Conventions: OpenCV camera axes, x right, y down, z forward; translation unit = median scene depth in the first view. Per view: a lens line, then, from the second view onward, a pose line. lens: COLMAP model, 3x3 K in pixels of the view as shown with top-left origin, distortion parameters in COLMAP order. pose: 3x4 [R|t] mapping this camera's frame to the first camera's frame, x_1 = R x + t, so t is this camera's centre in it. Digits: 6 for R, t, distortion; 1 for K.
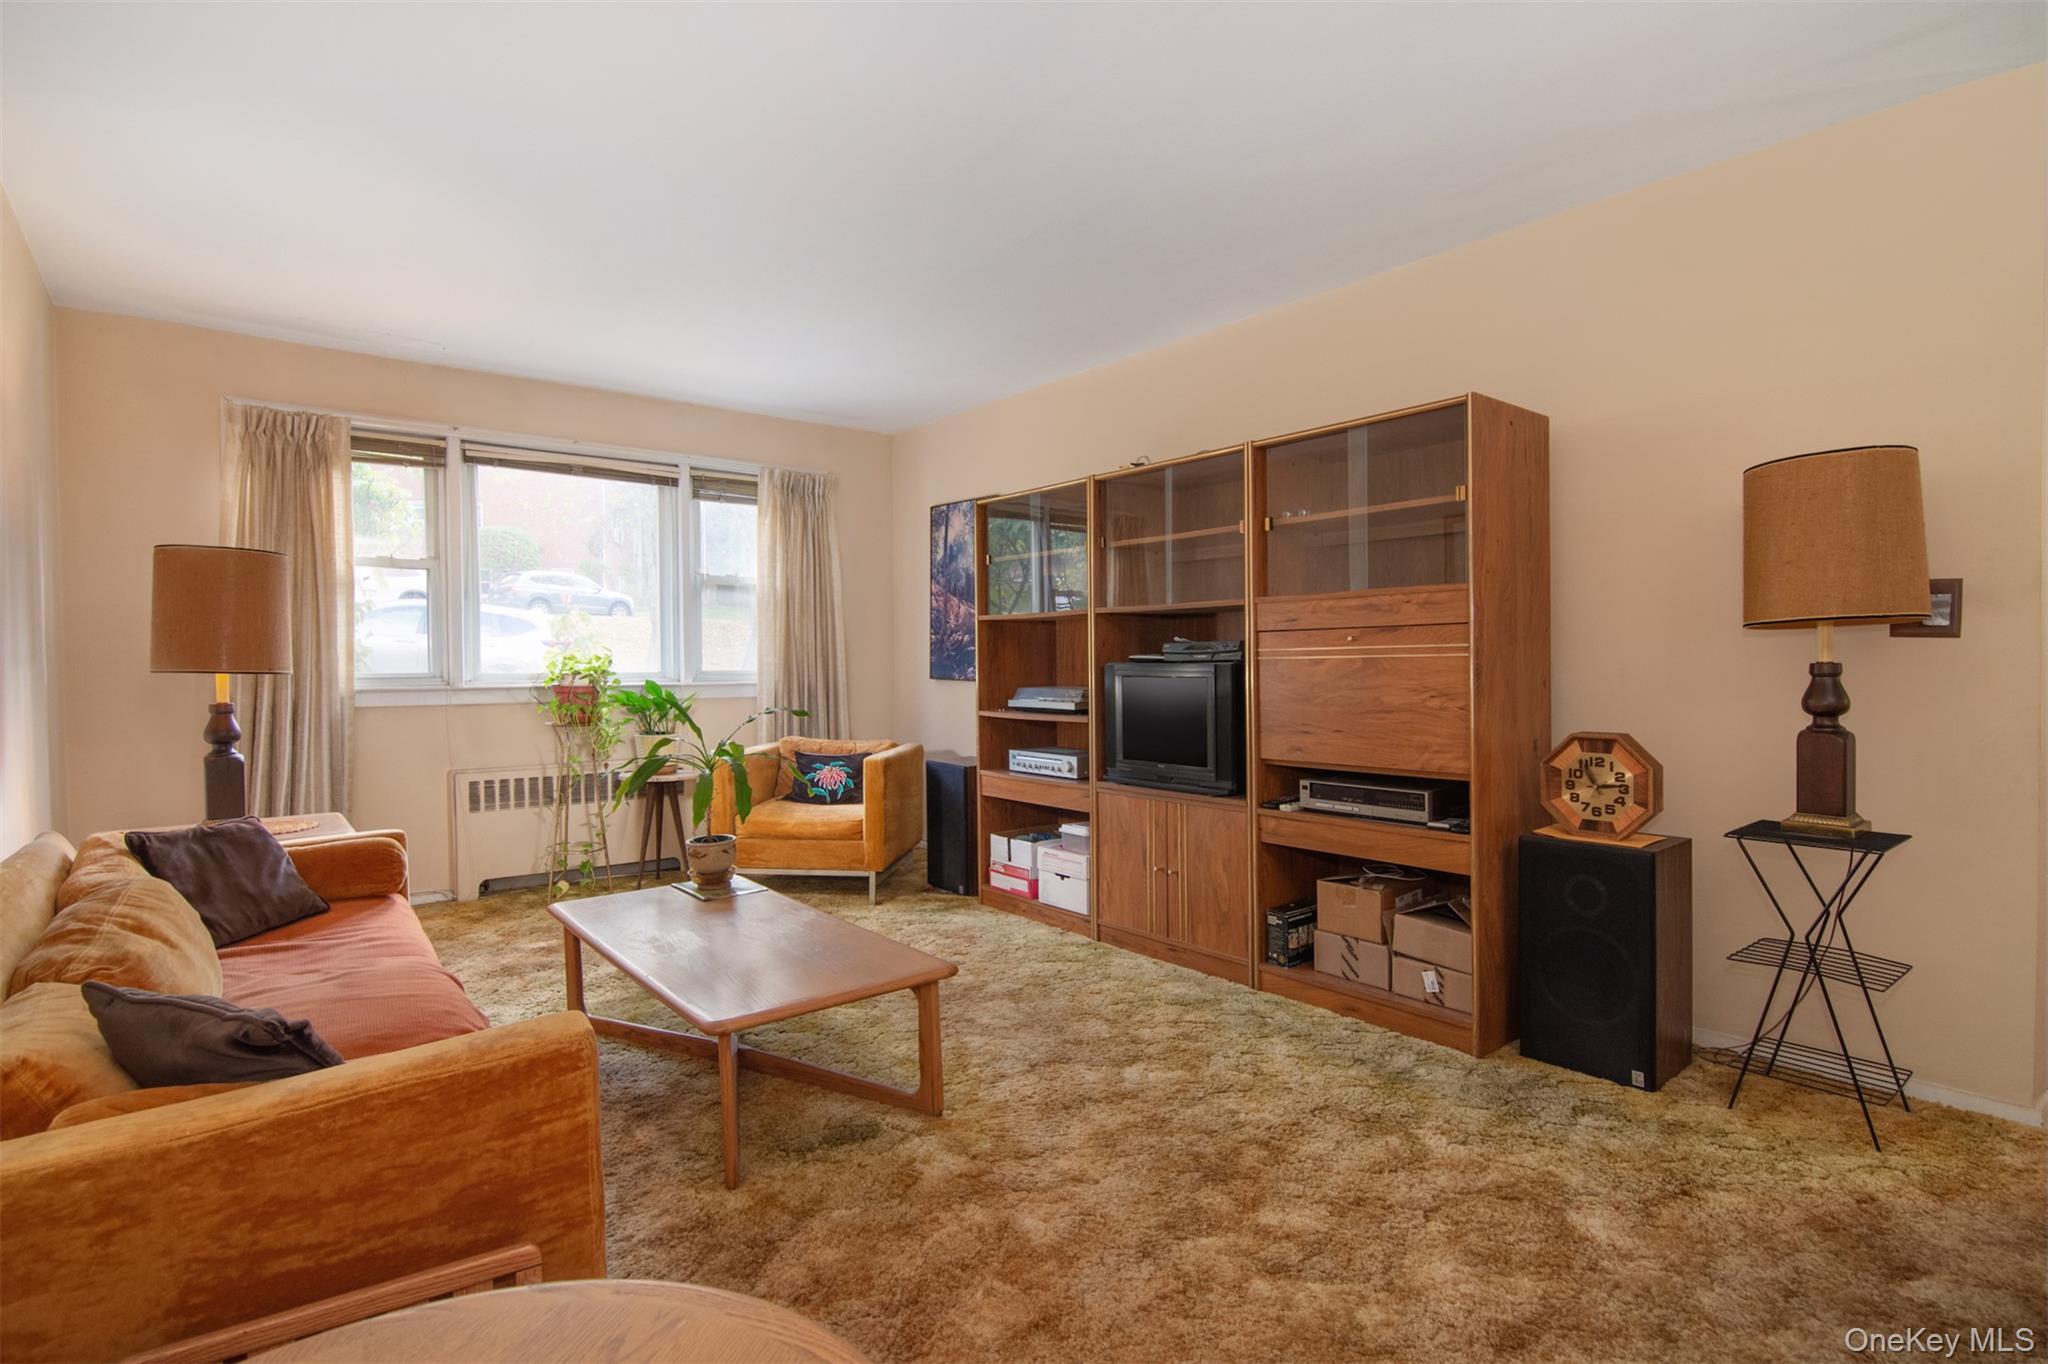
lens RADIAL K [[1006.7, 0, 1024.0], [0, 1006.7, 682.0], [0, 0, 1]] dist [-0.002353, -0.037191]
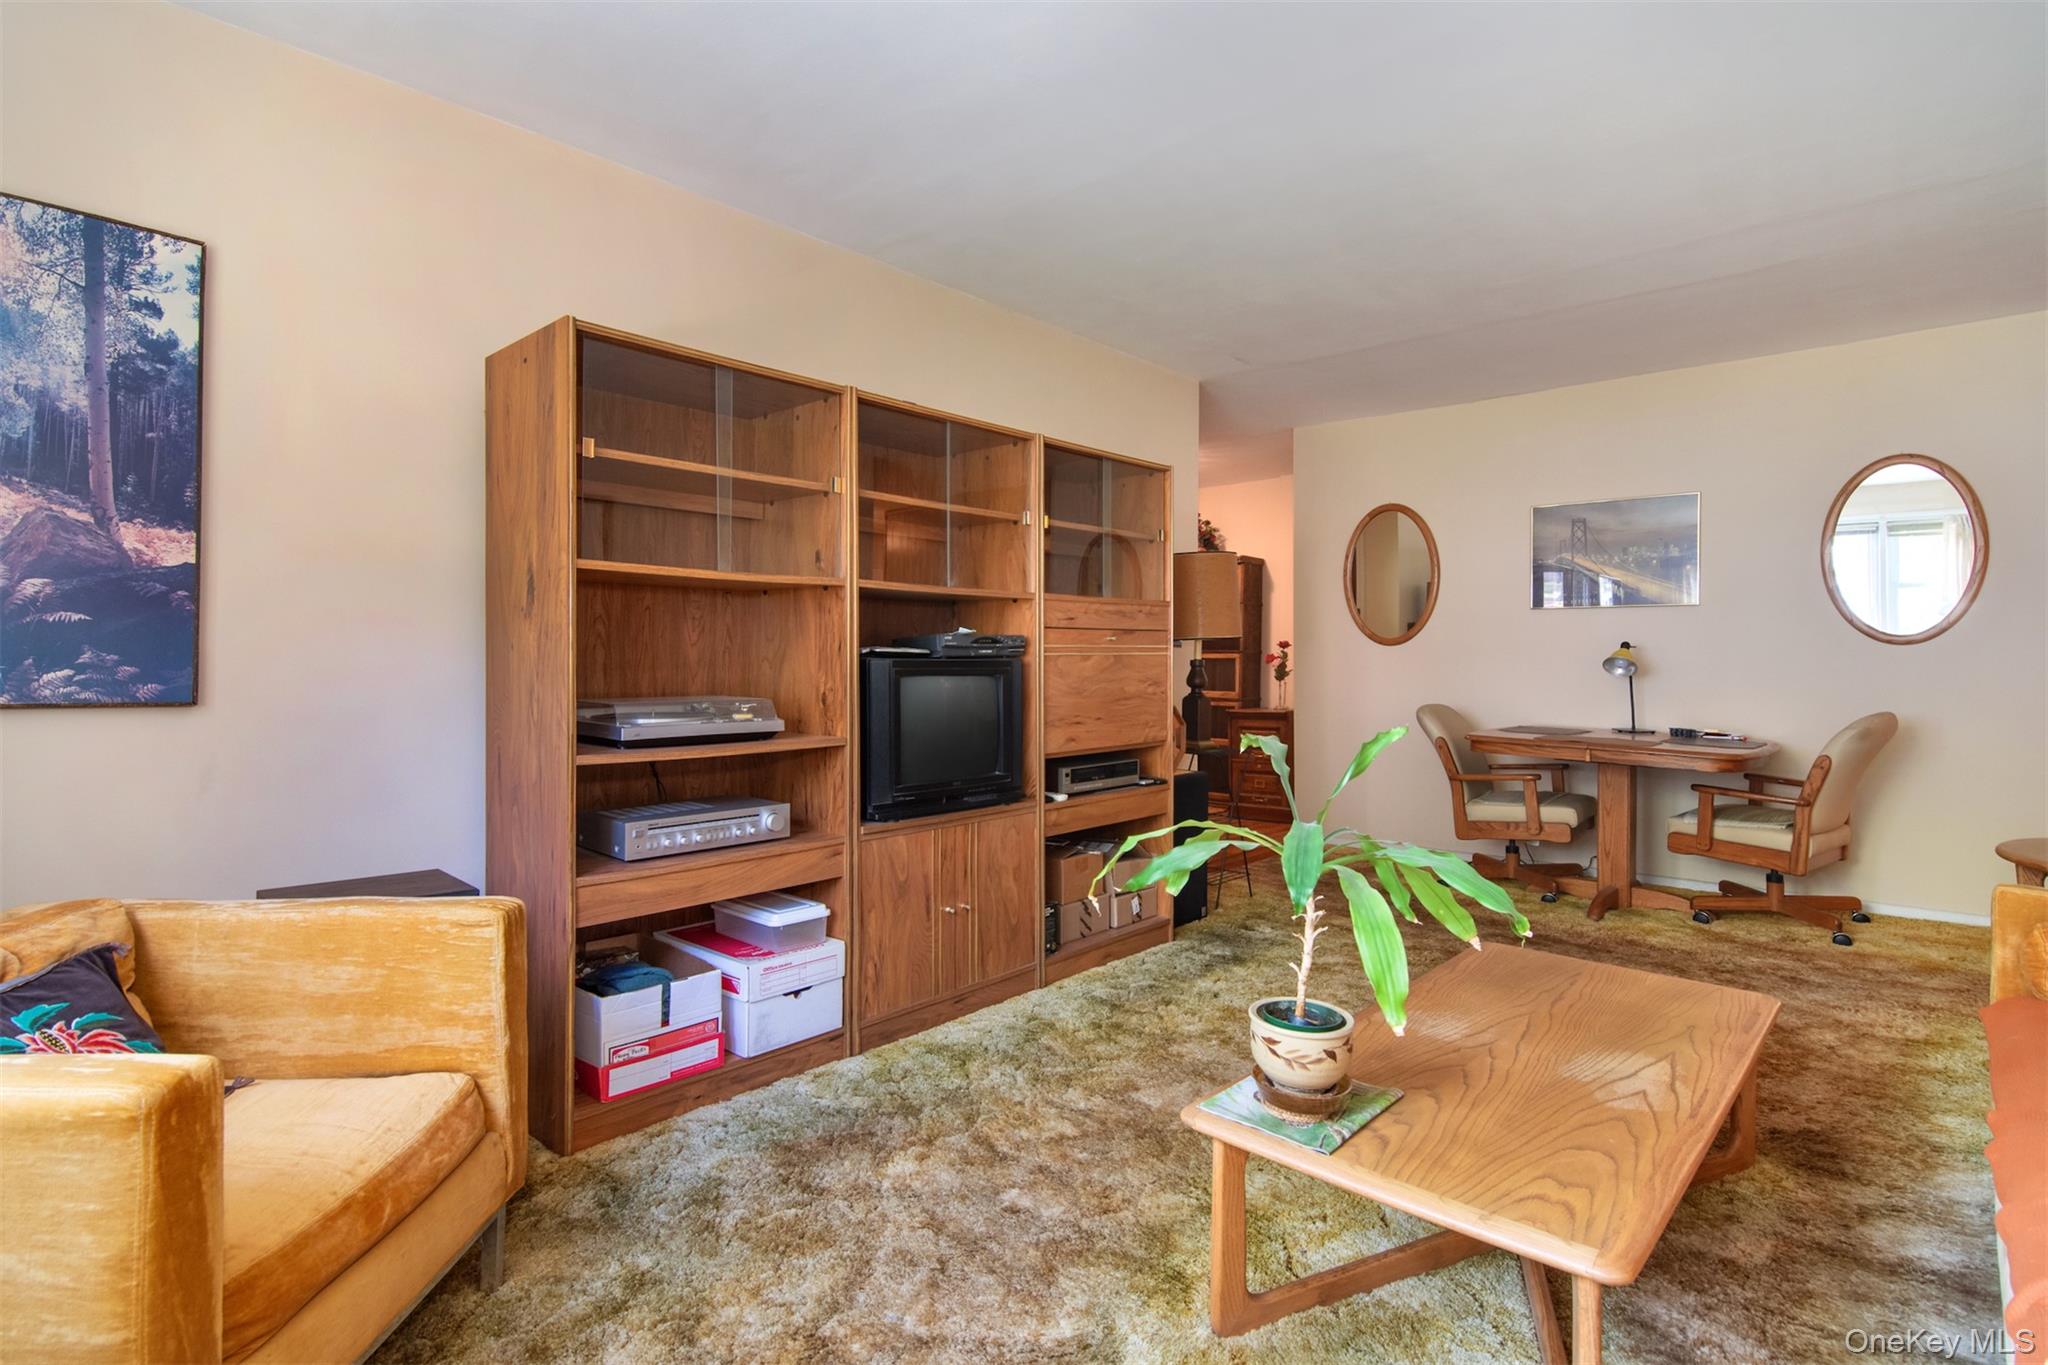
lens RADIAL K [[1027.0, 0, 1031.5], [0, 1027.0, 657.4], [0, 0, 1]] dist [-0.002624, -0.020629]
pose [[-0.157880, -0.002161, 0.987456, -0.791600], [0.011290, 0.999928, 0.003994, -0.025317], [-0.987394, 0.011779, -0.157845, 1.202973]]
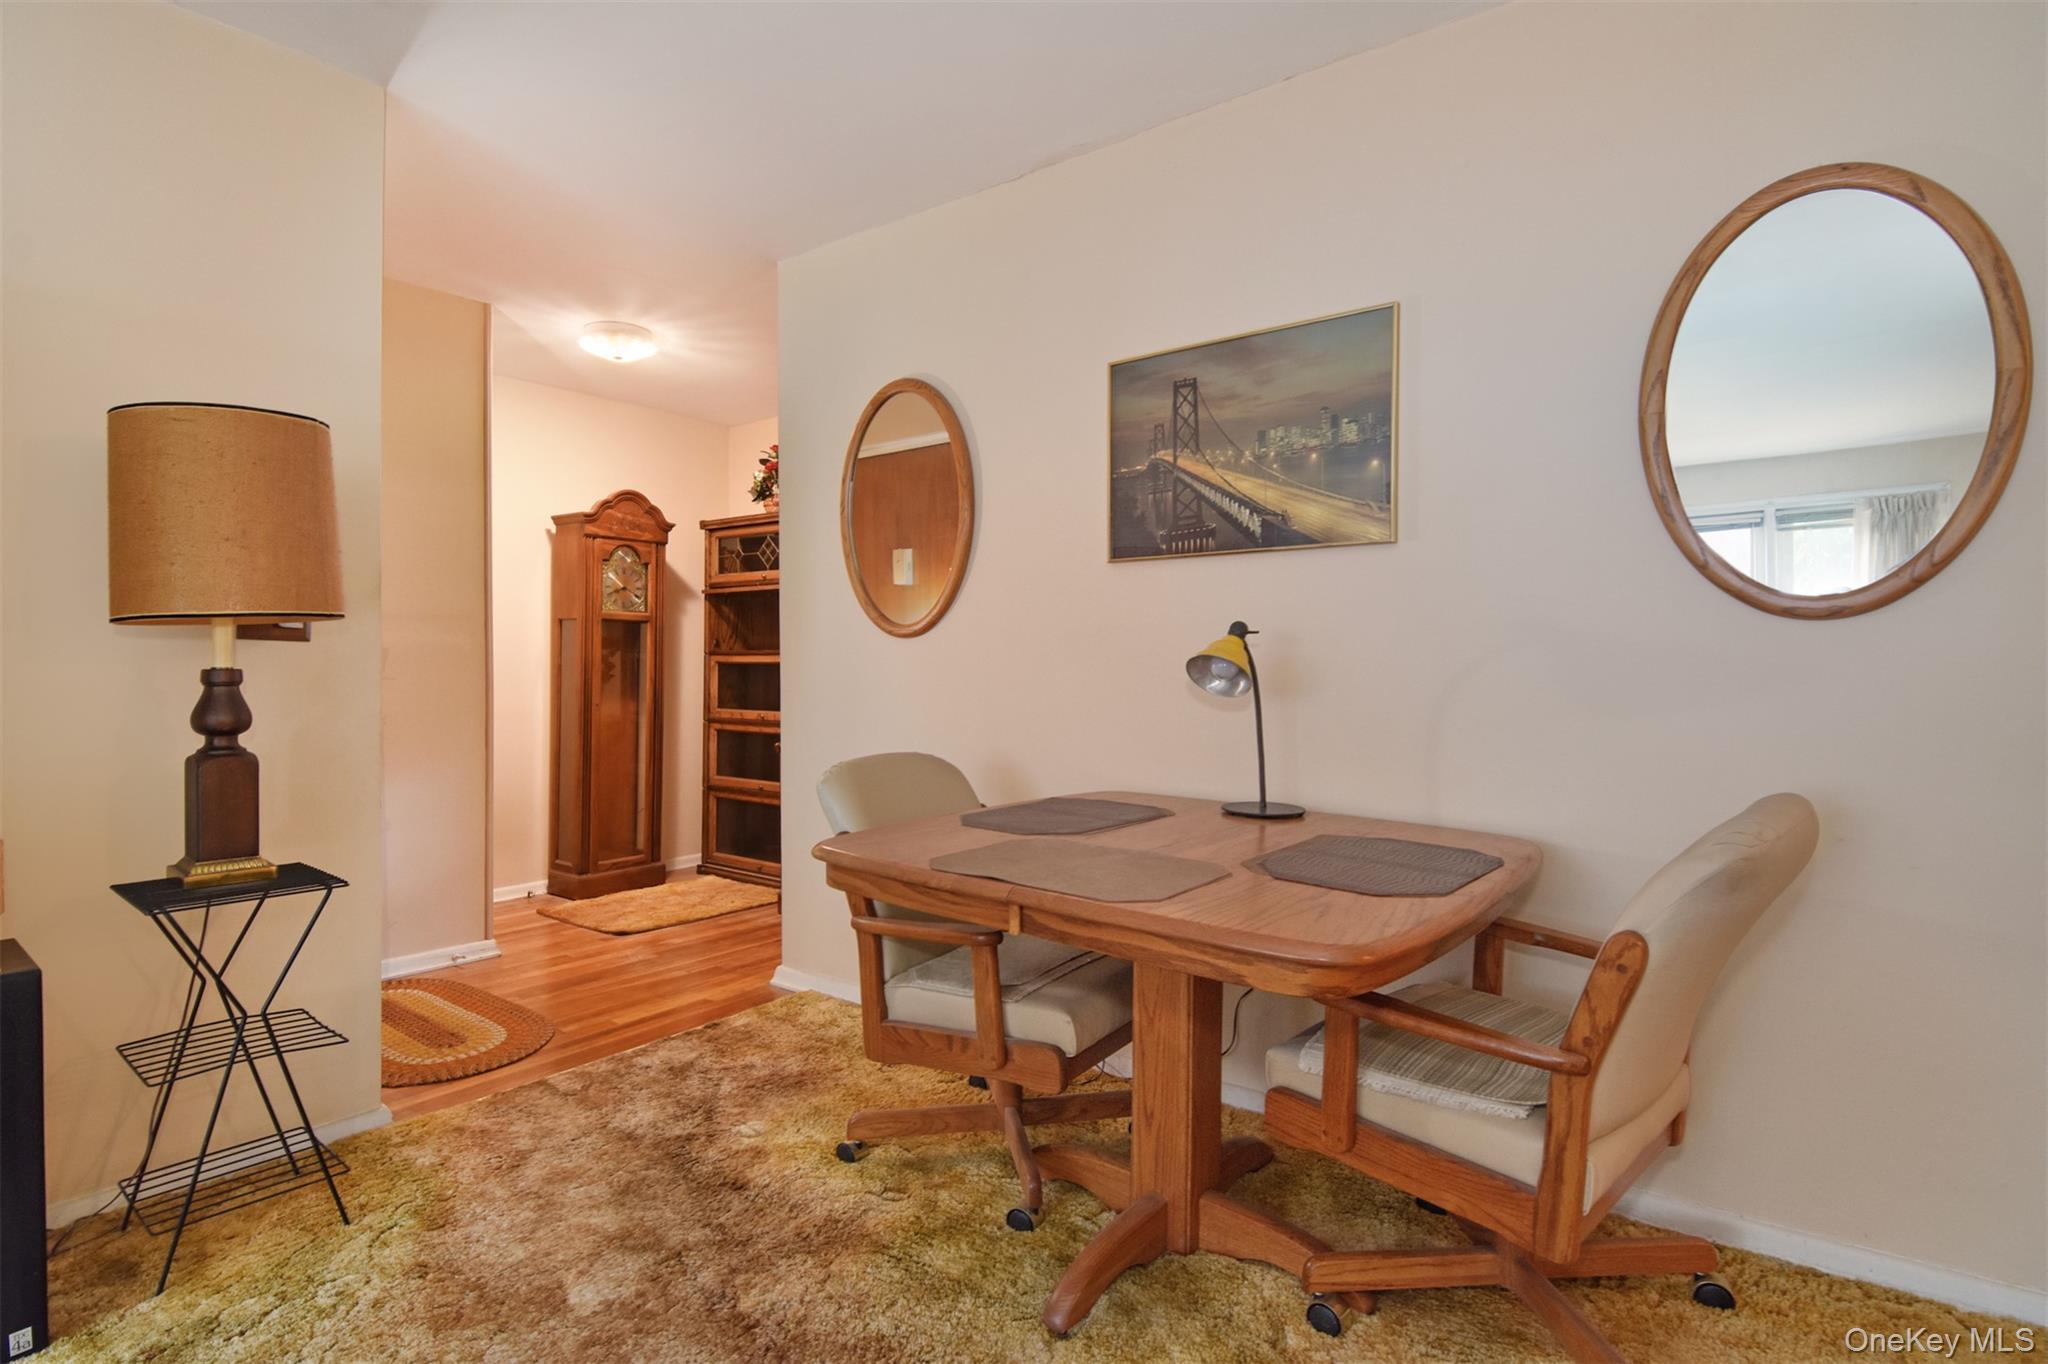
lens RADIAL K [[1005.4, 0, 1017.6], [0, 1005.4, 679.0], [0, 0, 1]] dist [-0.002394, -0.010408]
pose [[-0.226978, -0.016061, 0.973767, -0.088868], [0.021808, 0.999529, 0.021569, -0.010799], [-0.973656, 0.026132, -0.226521, 0.416436]]
